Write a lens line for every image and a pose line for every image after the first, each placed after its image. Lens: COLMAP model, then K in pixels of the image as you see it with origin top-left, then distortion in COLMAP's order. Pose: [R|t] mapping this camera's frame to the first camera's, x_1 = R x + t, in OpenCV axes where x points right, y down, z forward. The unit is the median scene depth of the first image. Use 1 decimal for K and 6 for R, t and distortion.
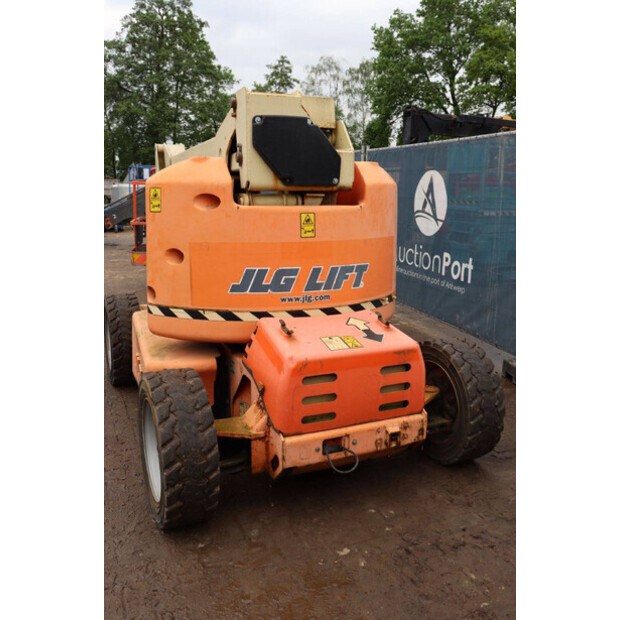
lens RADIAL K [[581.9, 0, 317.0], [0, 581.9, 310.1], [0, 0, 1]] dist [-0.140845, 0.183042]
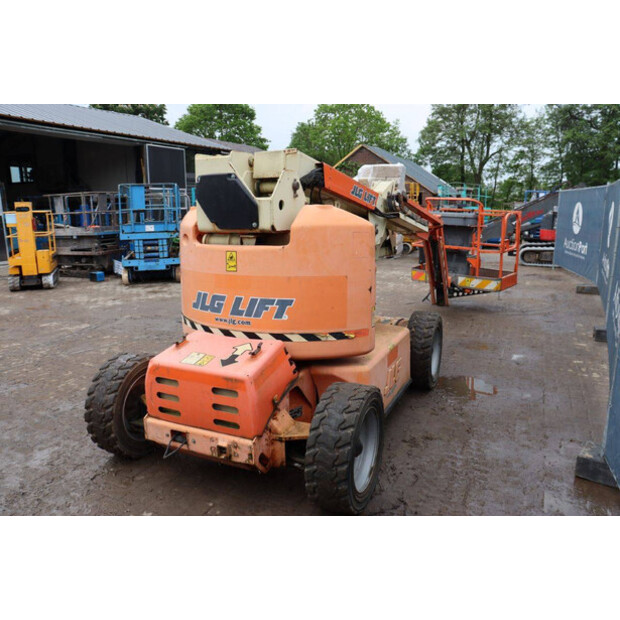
lens RADIAL K [[512.2, 0, 310.0], [0, 512.2, 310.0], [0, 0, 1]] dist [-0.173596, 0.161717]
pose [[0.657976, 0.136310, -0.740599, 0.885490], [-0.140855, 0.988401, 0.056777, -0.127746], [0.739748, 0.066959, 0.669544, 0.407193]]
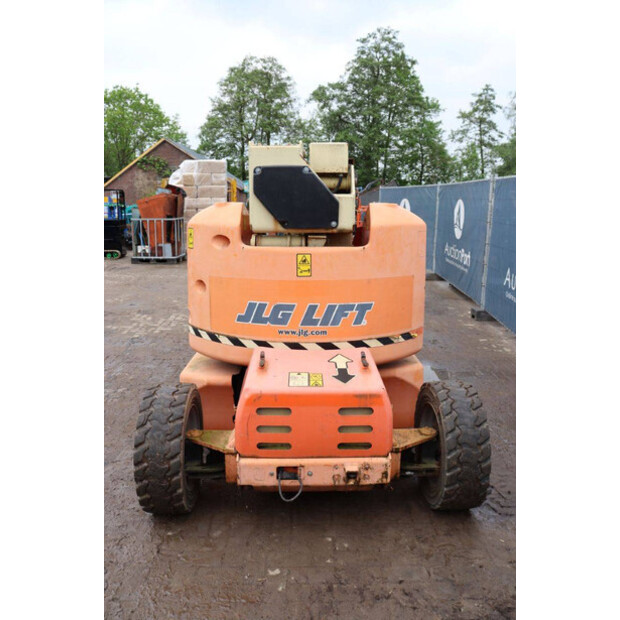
lens RADIAL K [[512.2, 0, 310.0], [0, 512.2, 310.0], [0, 0, 1]] dist [-0.173596, 0.161717]
pose [[0.920080, 0.075393, -0.384406, 0.360750], [-0.075208, 0.997047, 0.015536, -0.077889], [0.384443, 0.014616, 0.923033, 0.125970]]
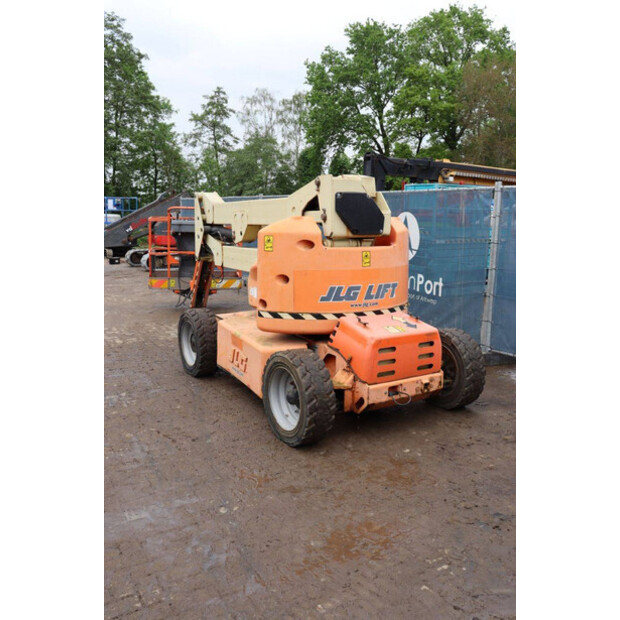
lens RADIAL K [[581.9, 0, 317.0], [0, 581.9, 310.1], [0, 0, 1]] dist [-0.140845, 0.183042]
pose [[0.992000, -0.024022, 0.123933, -0.350261], [0.028850, 0.998887, -0.037308, 0.051284], [-0.122899, 0.040585, 0.991589, -0.570998]]
